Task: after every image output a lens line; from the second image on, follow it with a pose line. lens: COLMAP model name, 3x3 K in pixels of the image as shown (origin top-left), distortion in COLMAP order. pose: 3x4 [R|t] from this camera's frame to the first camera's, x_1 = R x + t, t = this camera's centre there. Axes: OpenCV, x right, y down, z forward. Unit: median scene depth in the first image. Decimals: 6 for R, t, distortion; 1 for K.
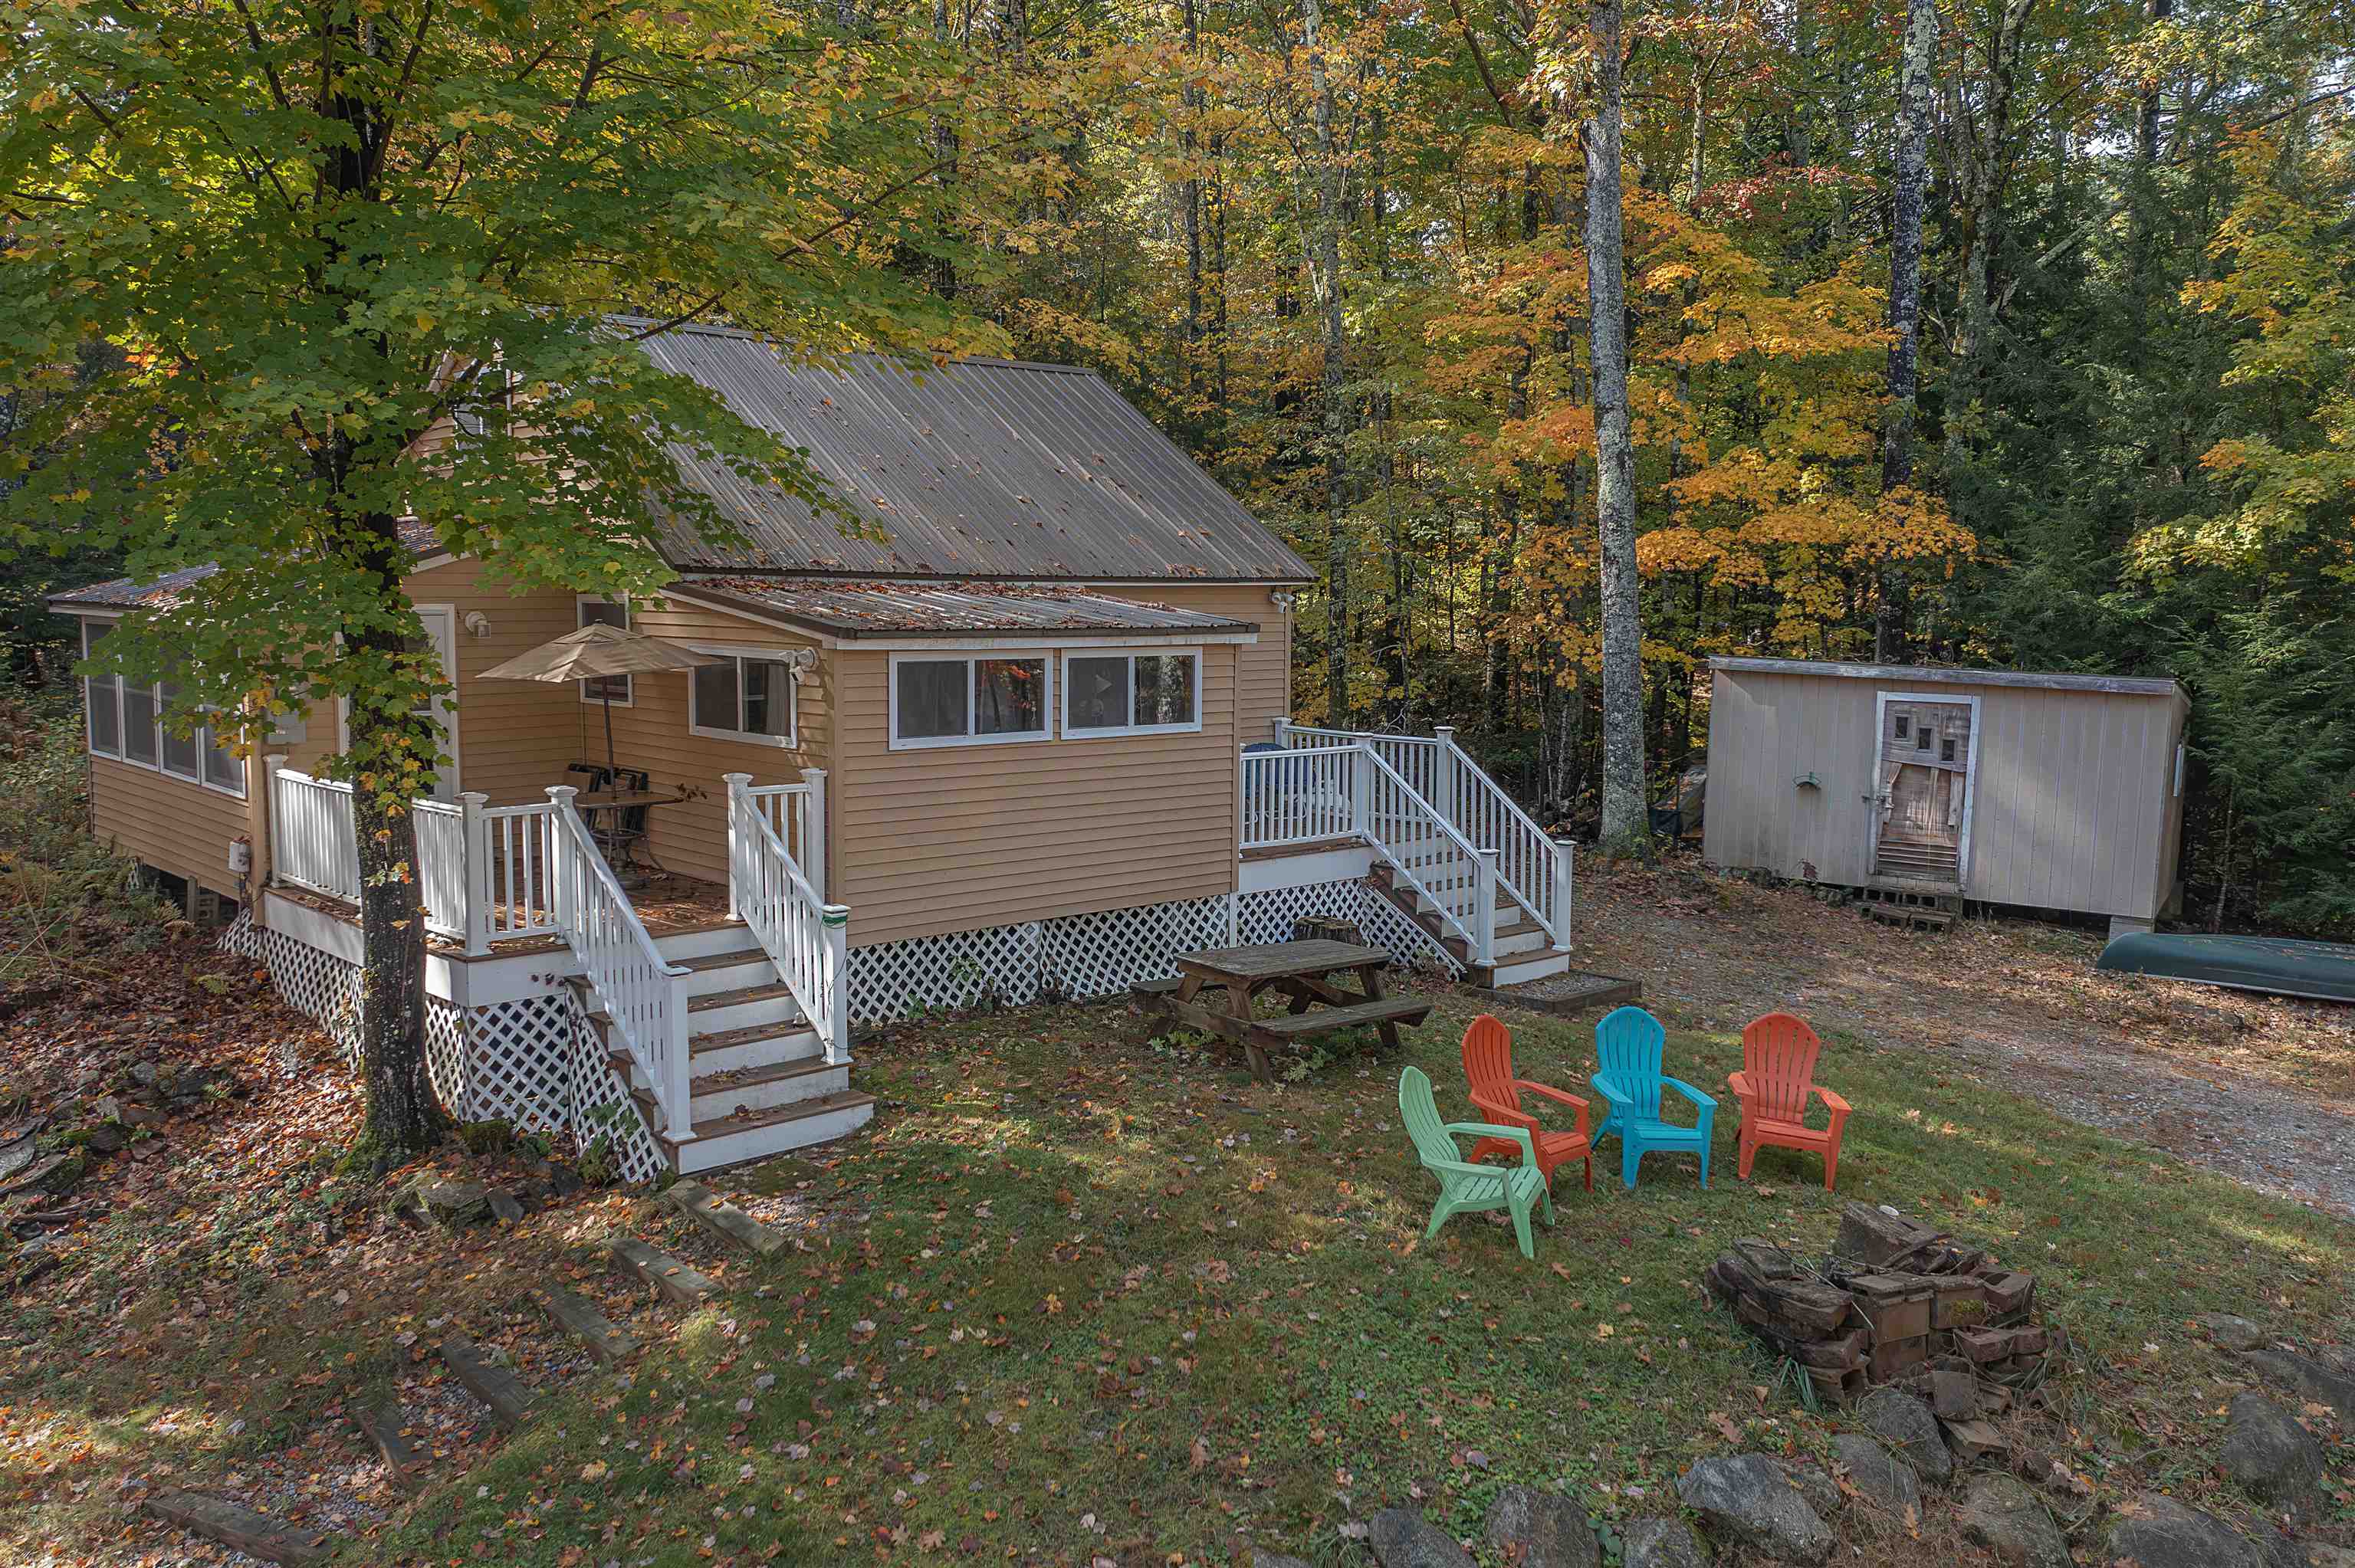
lens RADIAL K [[1864.9, 0, 1172.2], [0, 1864.9, 785.2], [0, 0, 1]] dist [-0.011381, 0.002716]
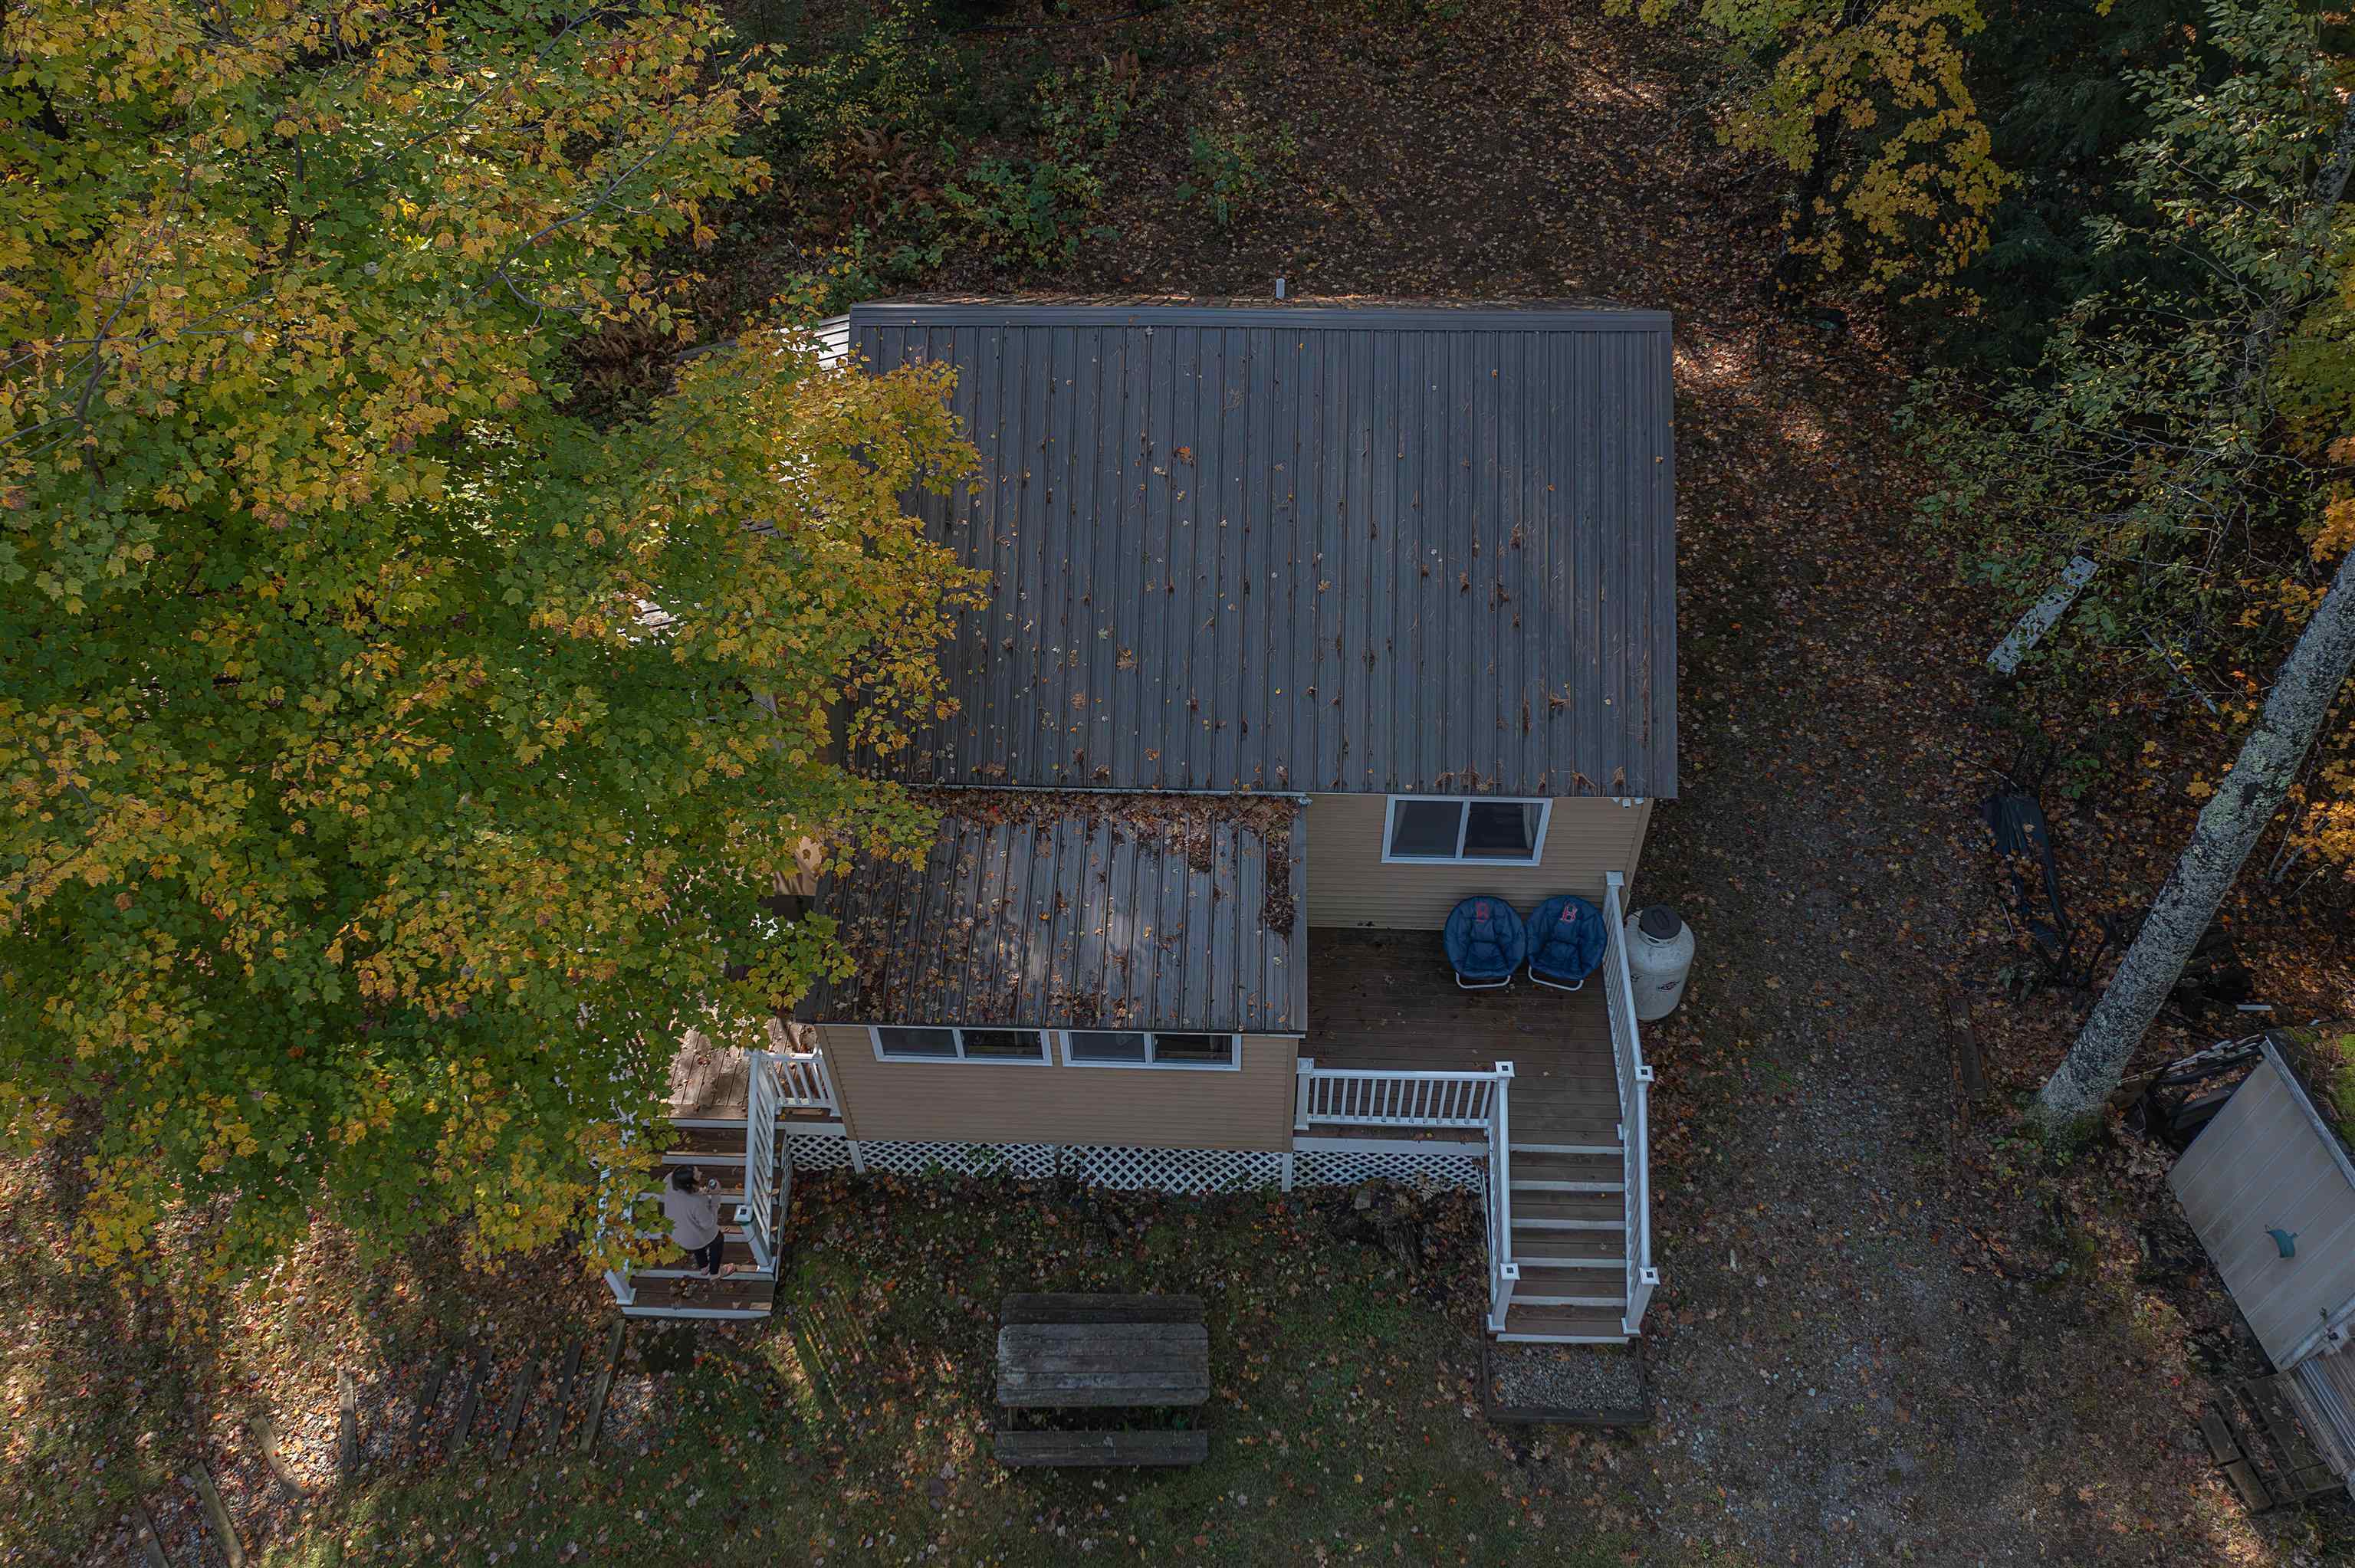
lens RADIAL K [[1864.9, 0, 1189.8], [0, 1864.9, 791.6], [0, 0, 1]] dist [-0.011381, 0.002716]
pose [[0.693921, 0.534266, -0.482735, 0.409440], [-0.049485, 0.704218, 0.708258, -0.862305], [0.718349, -0.467587, 0.515110, 0.525944]]
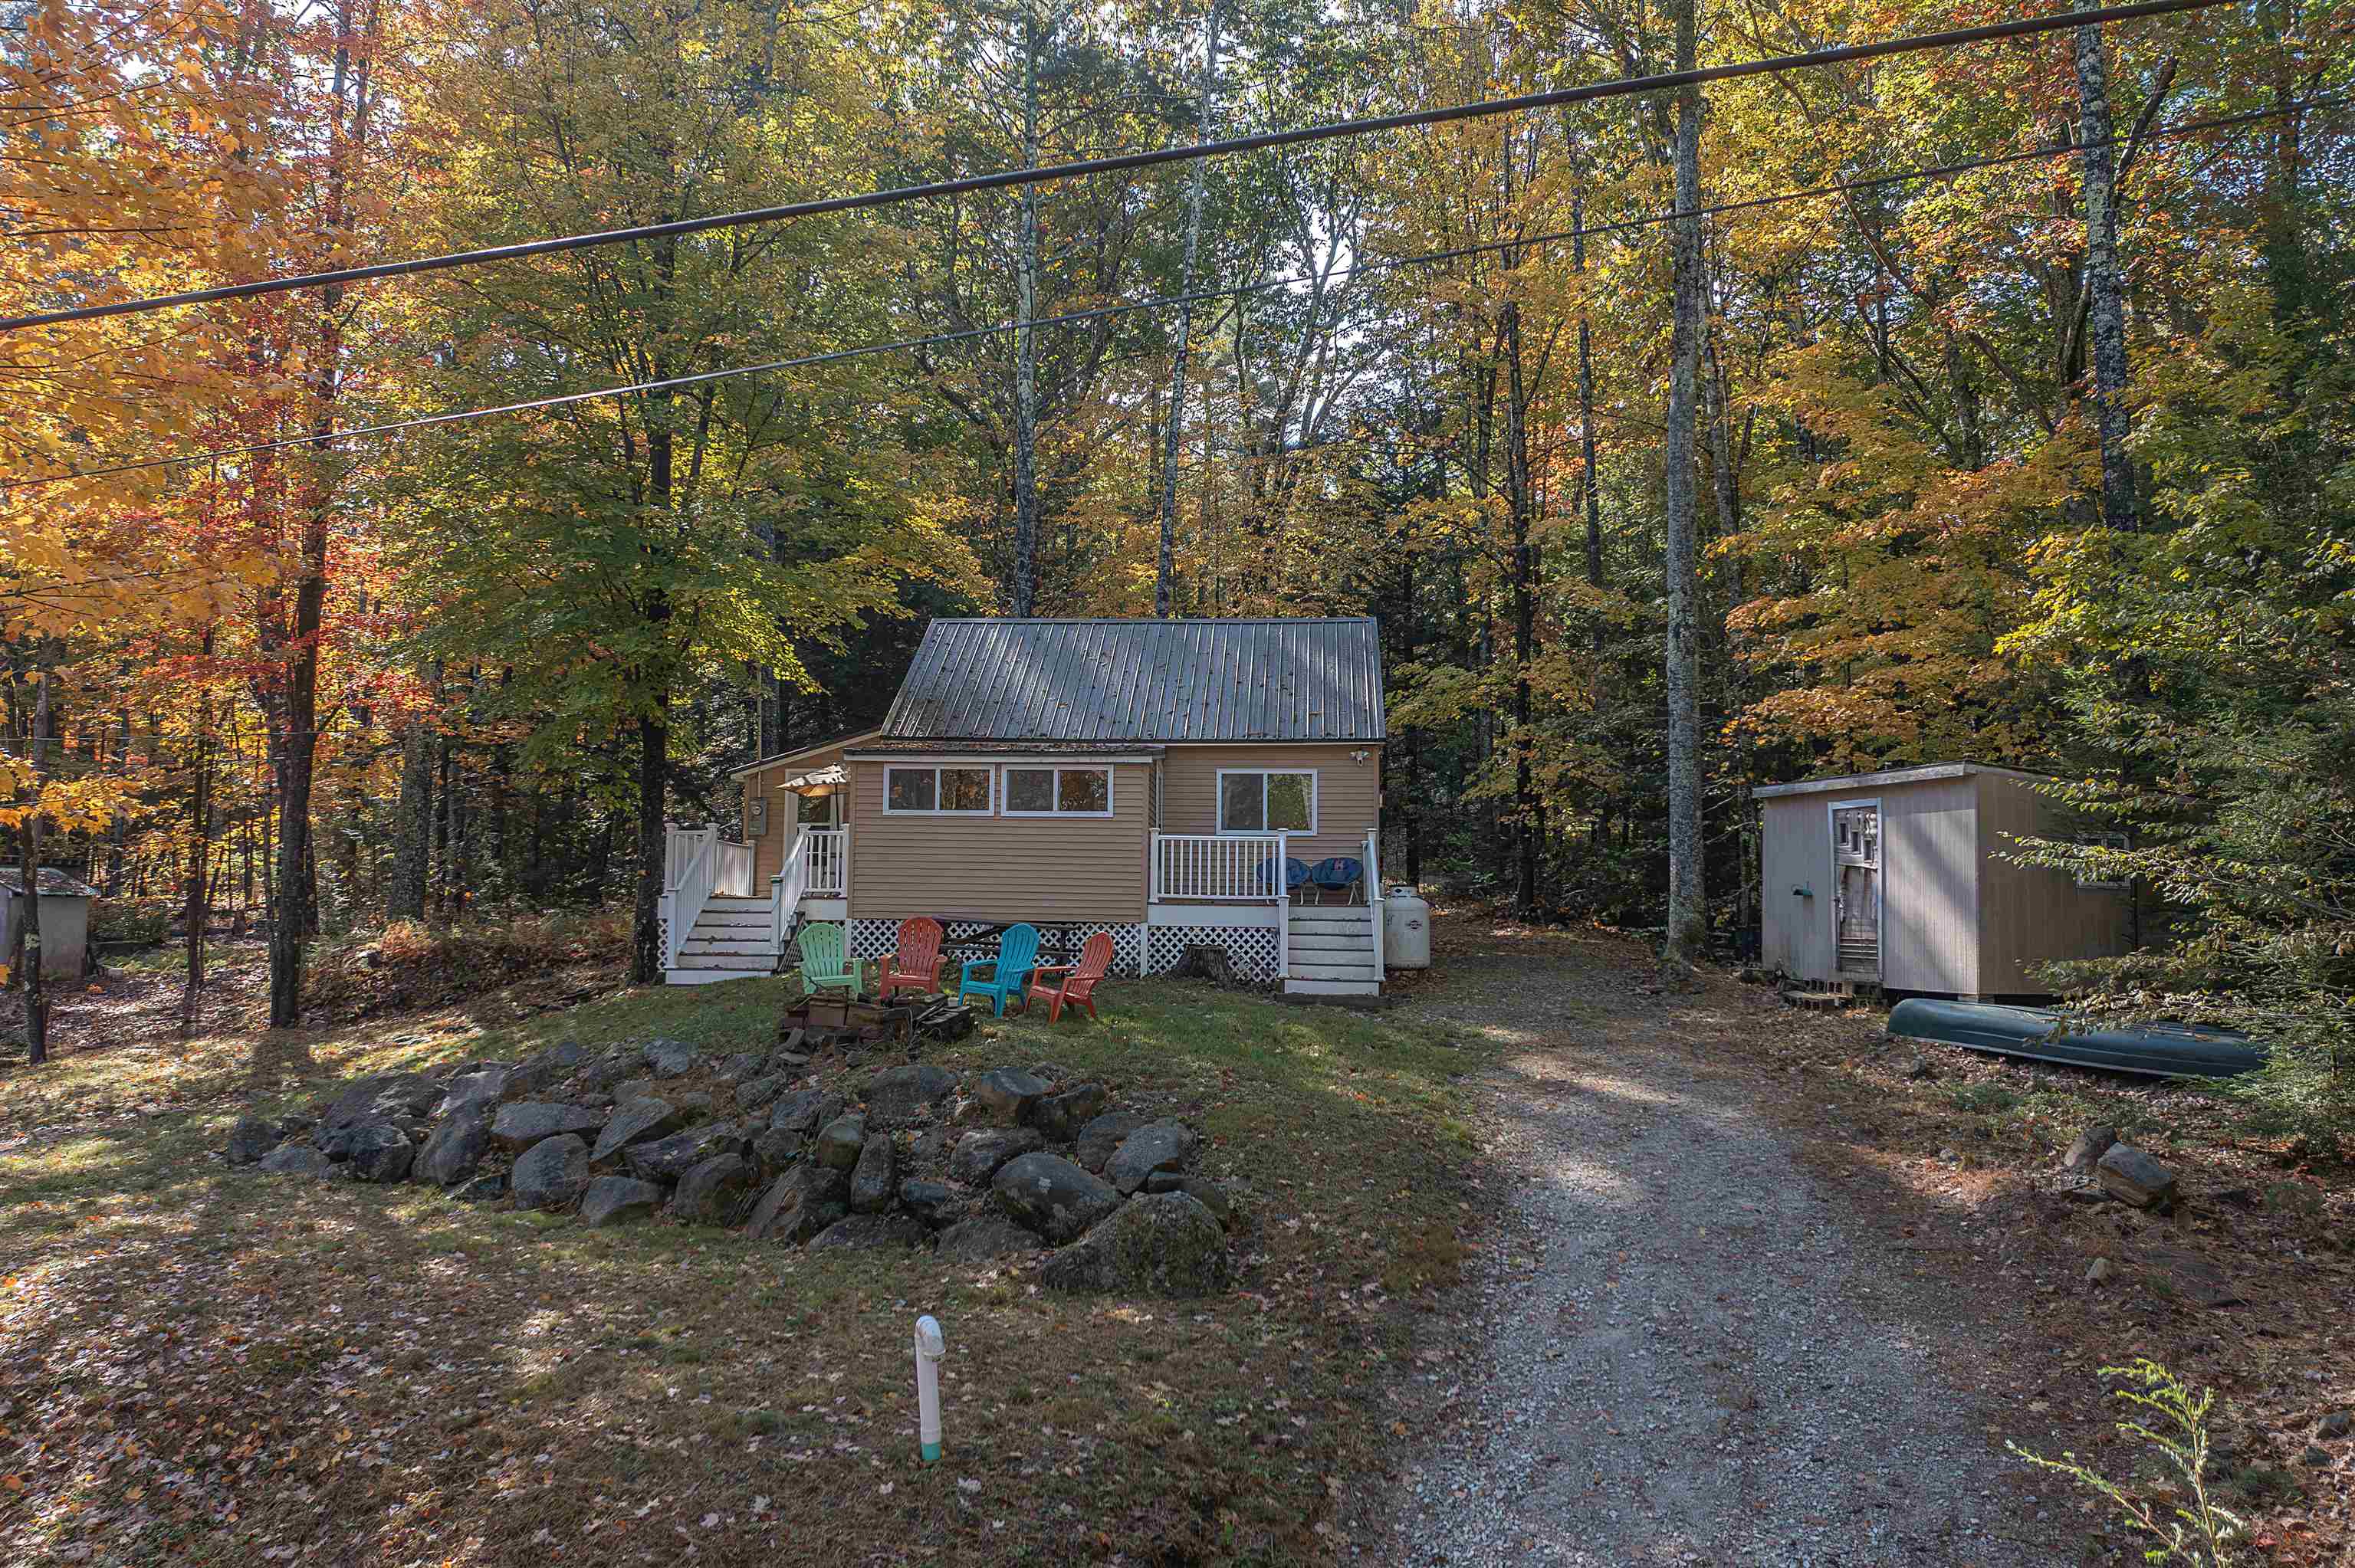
lens RADIAL K [[1864.9, 0, 1180.6], [0, 1864.9, 777.9], [0, 0, 1]] dist [-0.011381, 0.002716]
pose [[0.673976, -0.066969, -0.735711, 1.245643], [-0.080871, 0.983209, -0.163583, 0.197174], [0.734313, 0.169748, 0.657244, -0.021845]]
